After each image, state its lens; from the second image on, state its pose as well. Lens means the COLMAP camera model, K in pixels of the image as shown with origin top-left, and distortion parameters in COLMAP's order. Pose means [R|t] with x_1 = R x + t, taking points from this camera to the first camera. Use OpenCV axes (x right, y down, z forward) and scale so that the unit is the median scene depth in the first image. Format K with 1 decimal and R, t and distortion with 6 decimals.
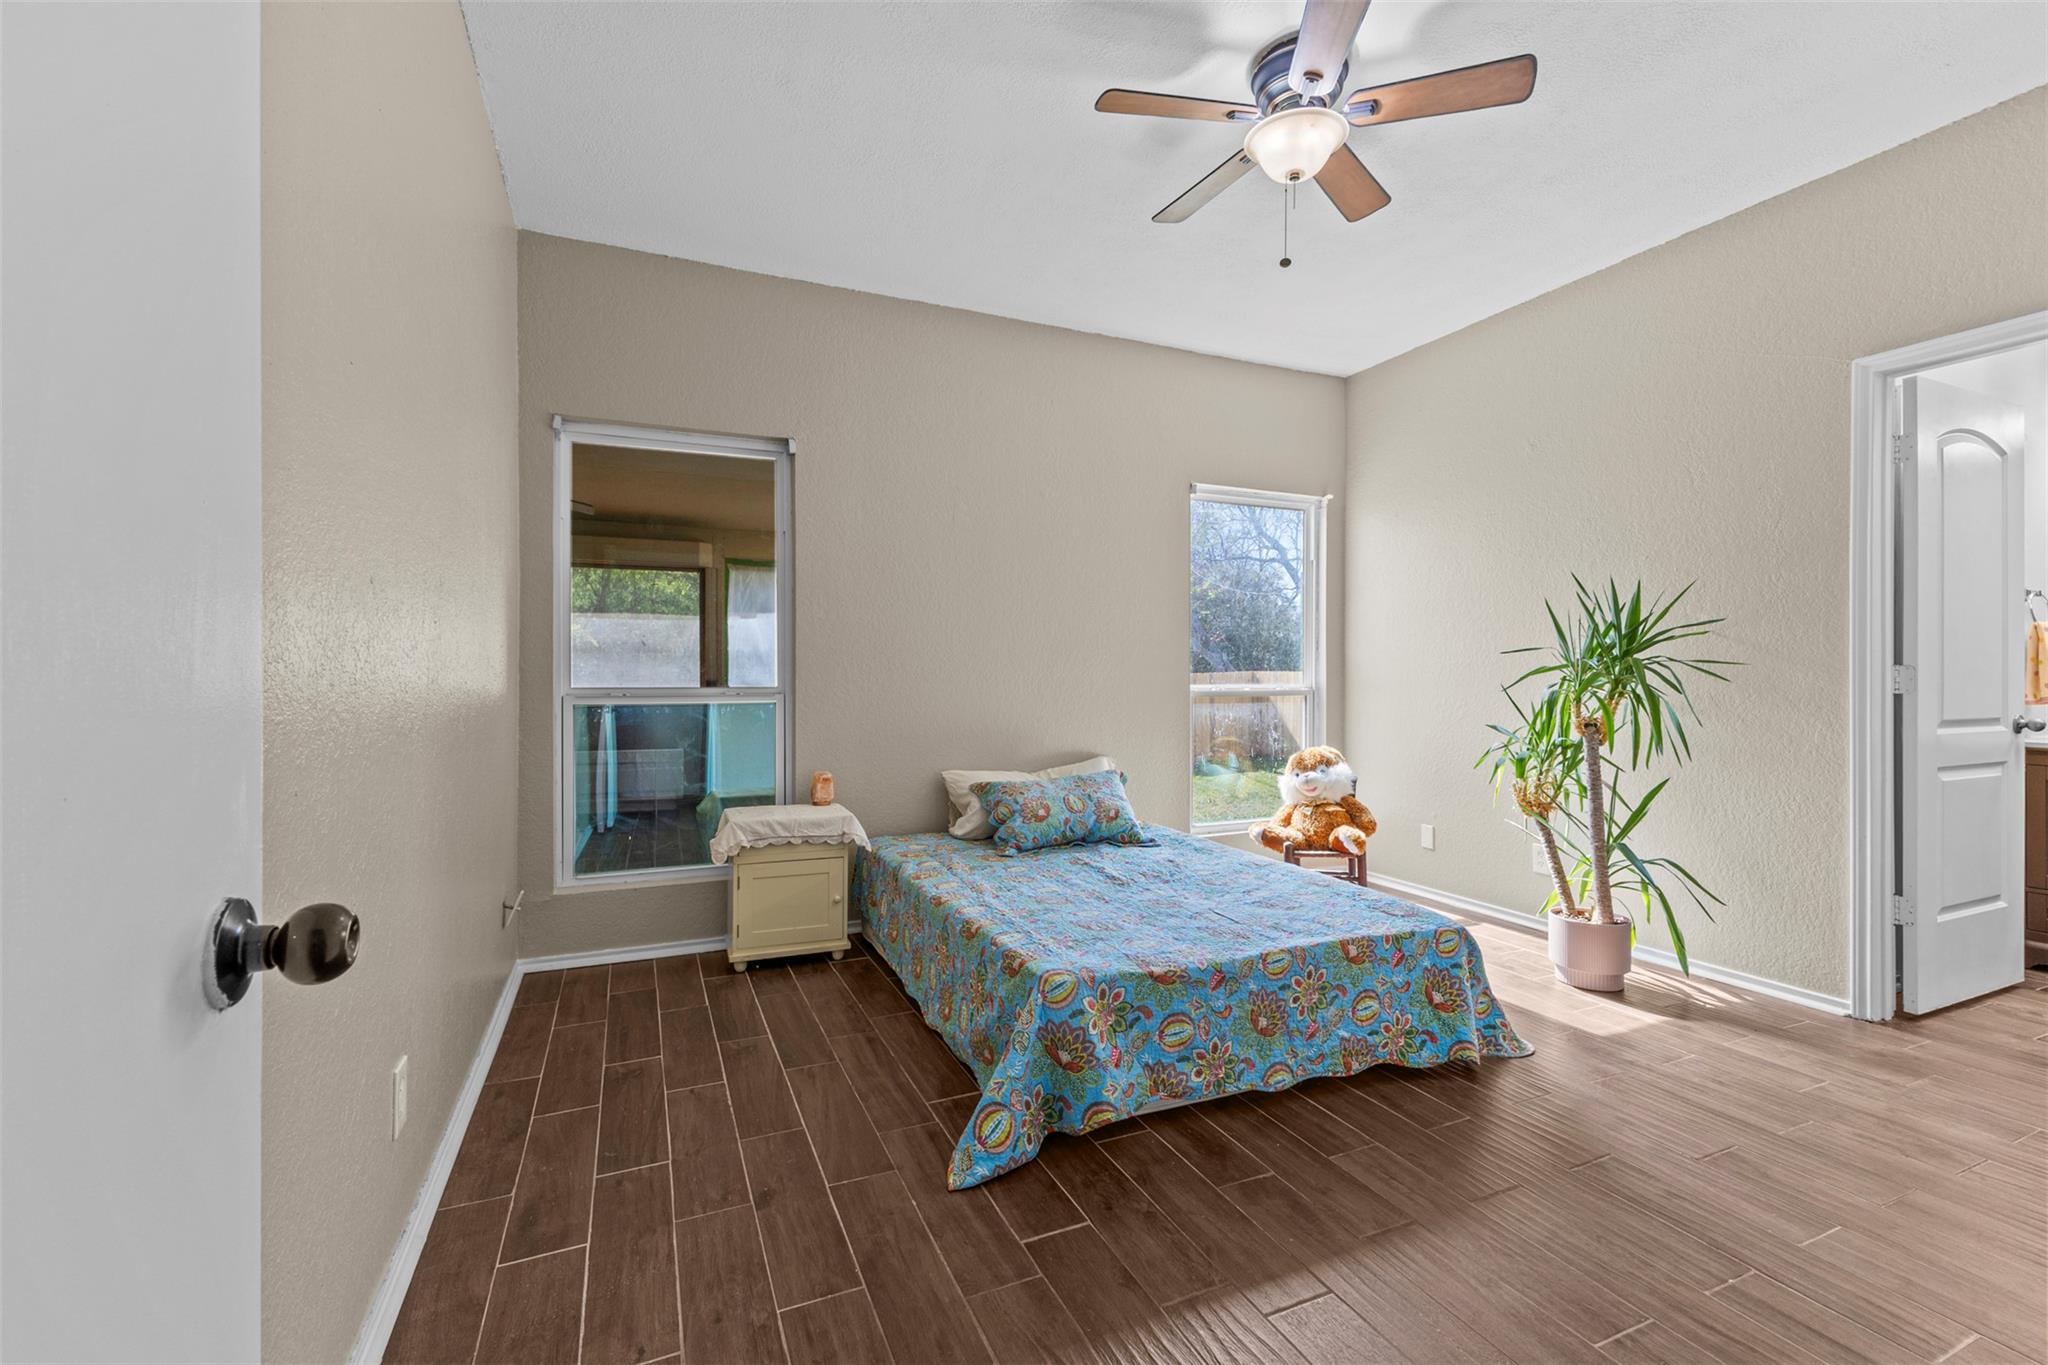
lens RADIAL K [[876.4, 0, 1026.8], [0, 876.4, 676.2], [0, 0, 1]] dist [0.010076, -0.001377]
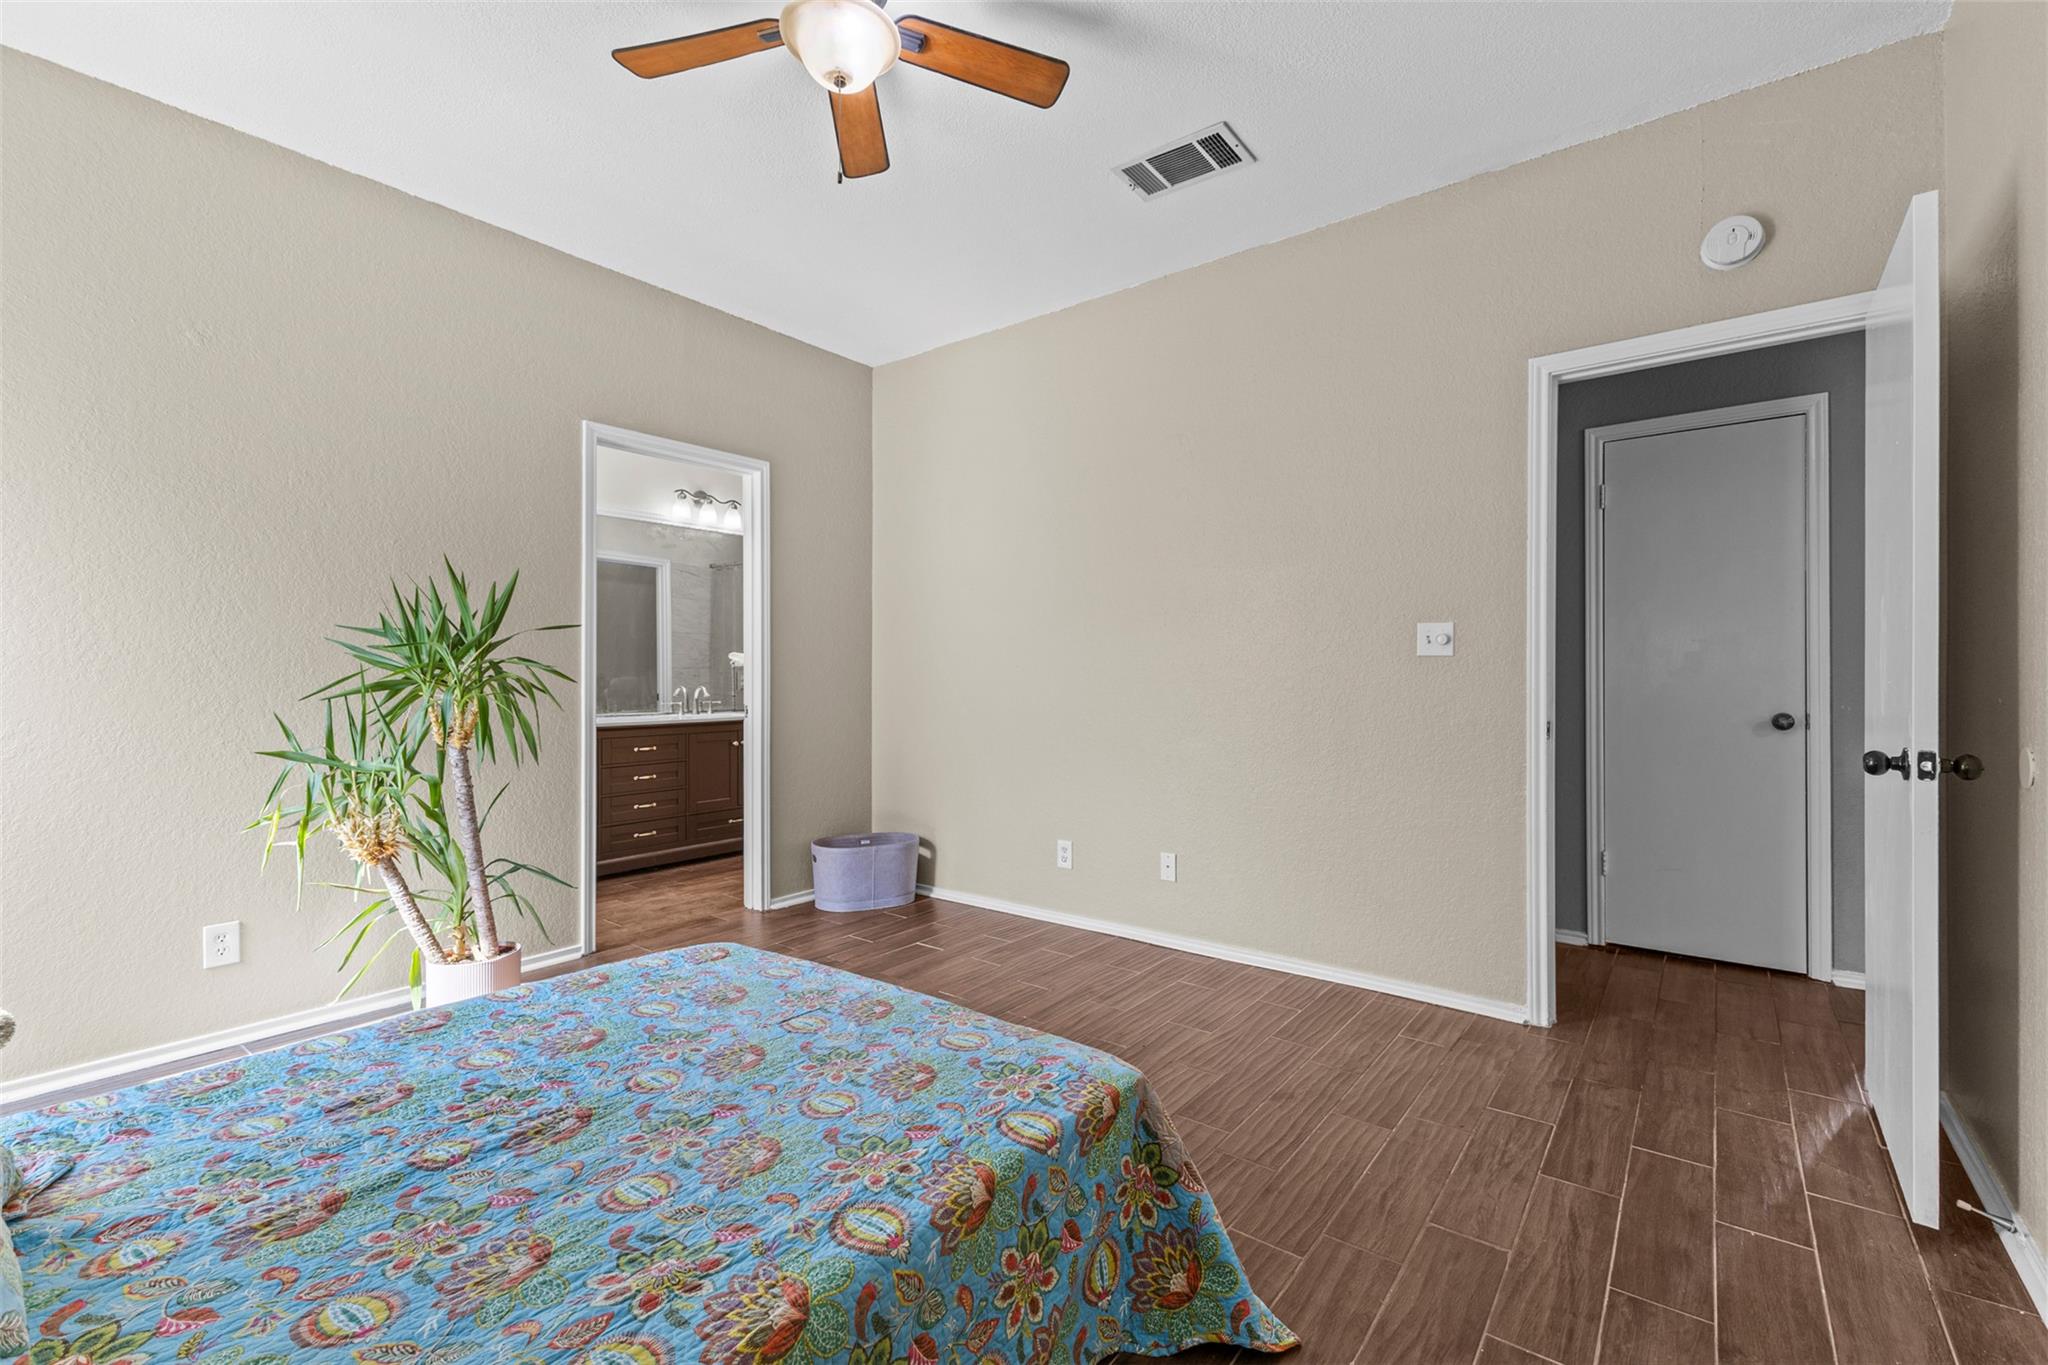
lens RADIAL K [[876.4, 0, 1027.2], [0, 876.4, 681.1], [0, 0, 1]] dist [0.010076, -0.001377]
pose [[-0.470077, -0.003124, 0.882620, -0.502767], [0.002027, 0.999987, 0.004619, 0.000408], [-0.882623, 0.003960, -0.470065, 1.205377]]
